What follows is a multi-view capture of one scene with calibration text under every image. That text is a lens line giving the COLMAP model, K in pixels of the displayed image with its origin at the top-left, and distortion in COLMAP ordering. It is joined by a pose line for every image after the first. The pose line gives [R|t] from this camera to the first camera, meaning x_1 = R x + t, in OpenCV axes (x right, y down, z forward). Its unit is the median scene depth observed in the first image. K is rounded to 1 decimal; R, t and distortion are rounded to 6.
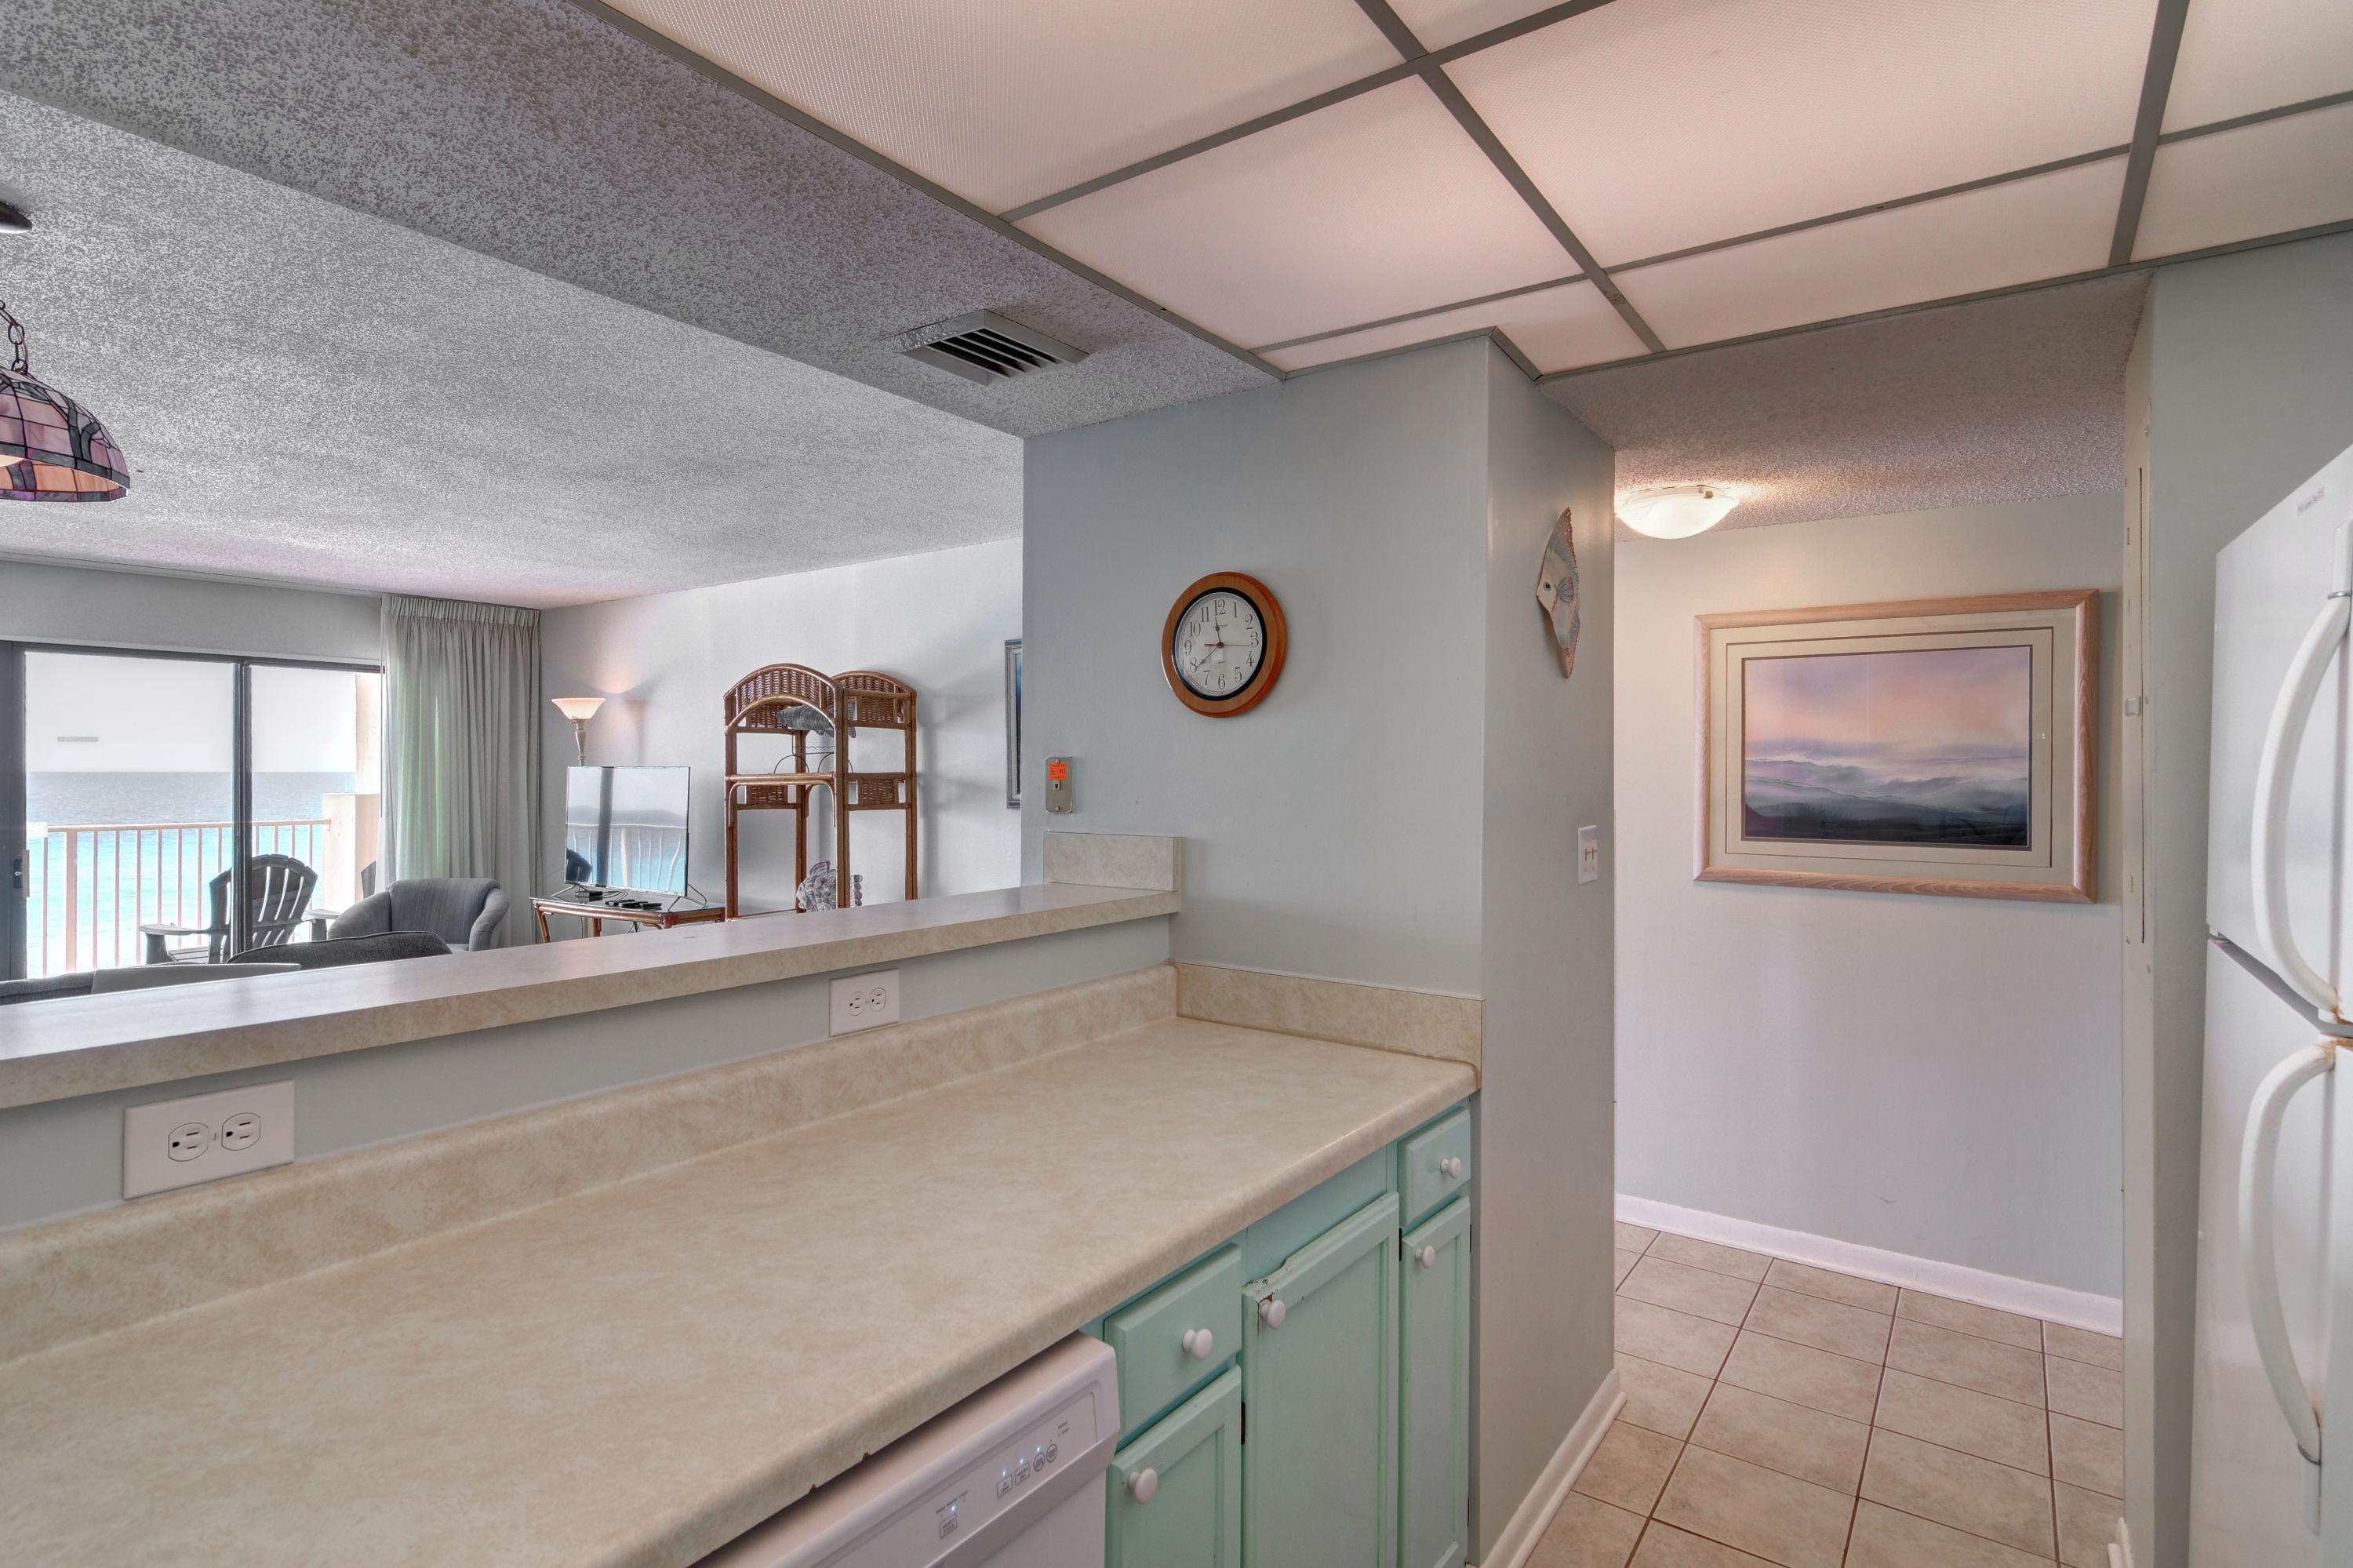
lens RADIAL K [[1168.5, 0, 1174.0], [0, 1168.5, 770.6], [0, 0, 1]] dist [0.000754, -0.000296]
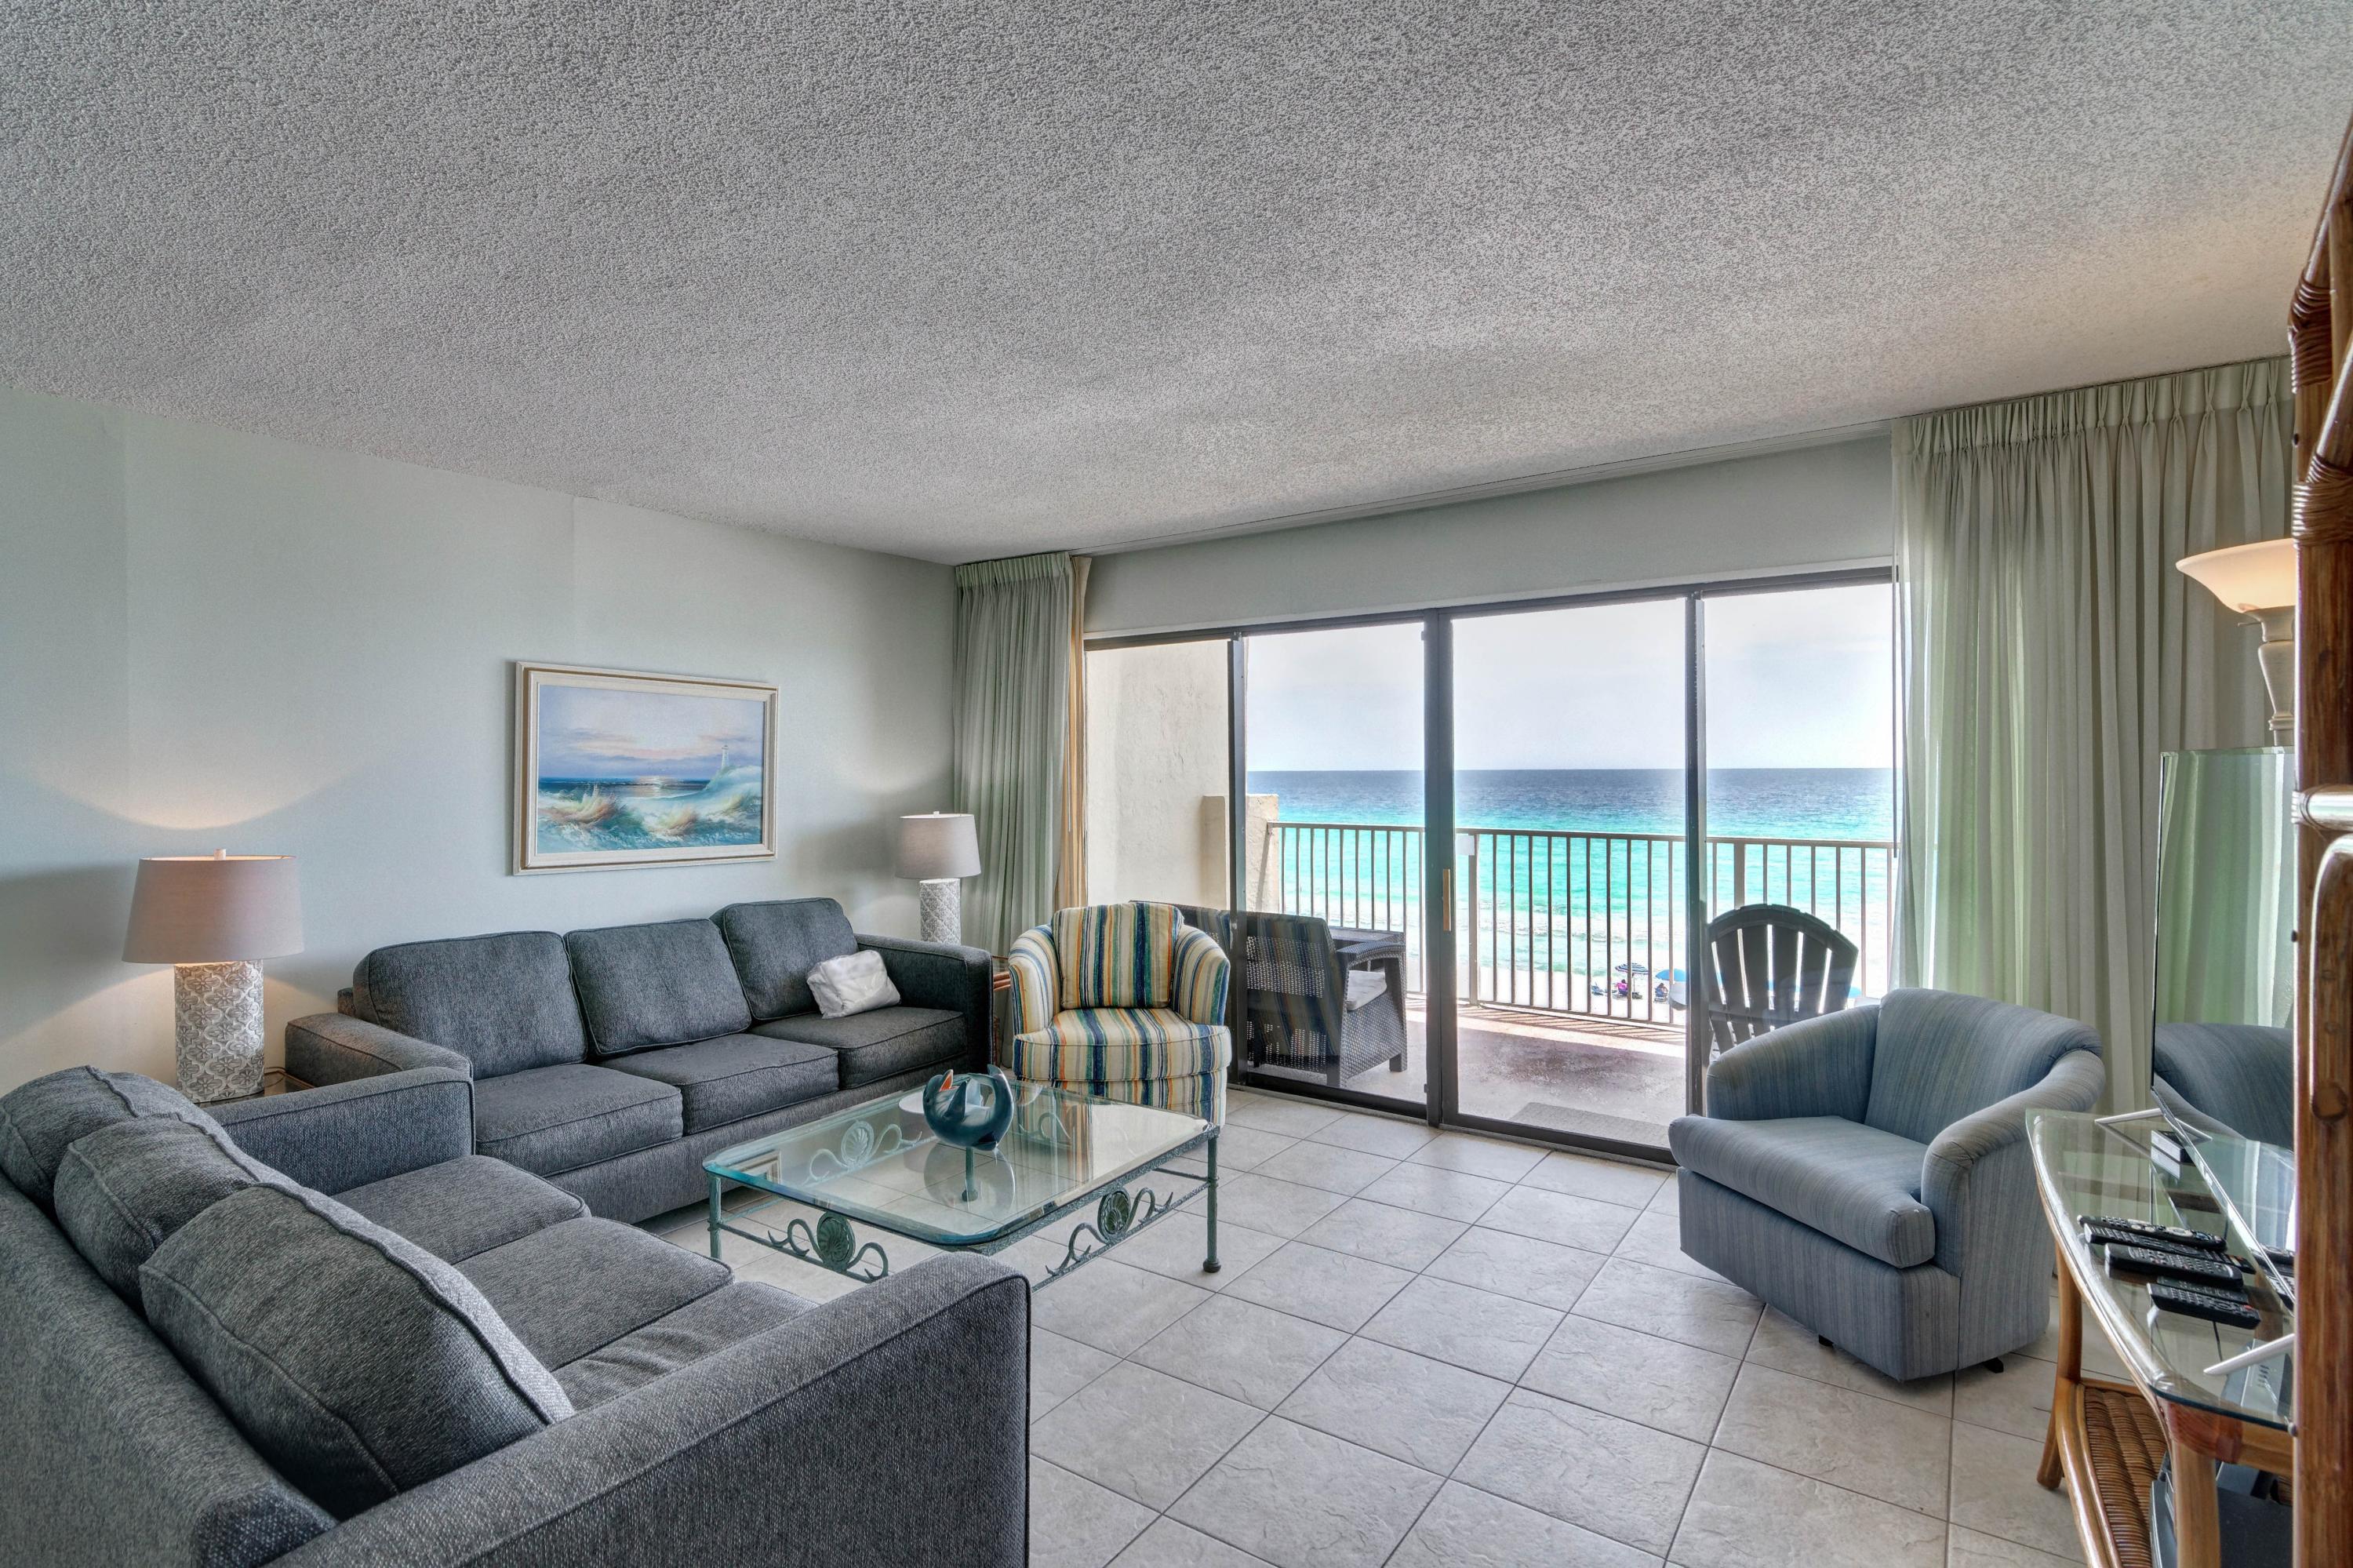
lens RADIAL K [[1128.9, 0, 1180.2], [0, 1128.9, 774.2], [0, 0, 1]] dist [-0.000578, -0.000385]
pose [[0.007505, 0.001081, -0.999971, -0.233081], [0.007381, 0.999972, 0.001137, 0.001527], [0.999945, -0.007389, 0.007497, 0.859758]]
